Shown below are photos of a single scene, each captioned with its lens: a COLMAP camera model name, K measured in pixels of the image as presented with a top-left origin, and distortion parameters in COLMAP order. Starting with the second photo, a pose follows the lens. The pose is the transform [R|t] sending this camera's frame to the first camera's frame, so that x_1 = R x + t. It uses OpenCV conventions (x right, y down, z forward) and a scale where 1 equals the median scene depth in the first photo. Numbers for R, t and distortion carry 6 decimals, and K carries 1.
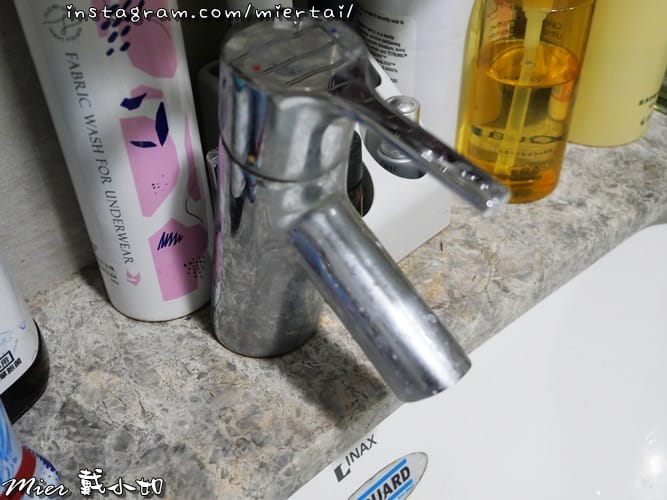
lens RADIAL K [[744.4, 0, 333.2], [0, 744.4, 250.0], [0, 0, 1]] dist [-0.009398, 0.000000]
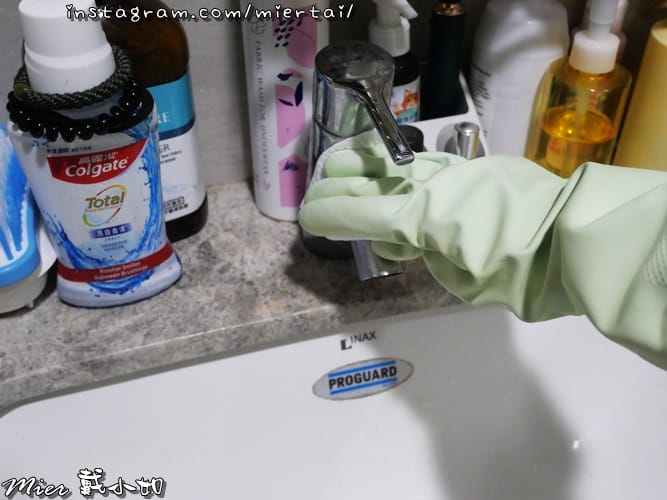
lens RADIAL K [[744.4, 0, 333.5], [0, 744.4, 250.1], [0, 0, 1]] dist [-0.009398, 0.000000]
pose [[0.892162, 0.302679, -0.335310, 0.487966], [-0.319286, 0.947640, 0.005895, 0.125916], [0.319538, 0.101801, 0.942089, -0.509423]]
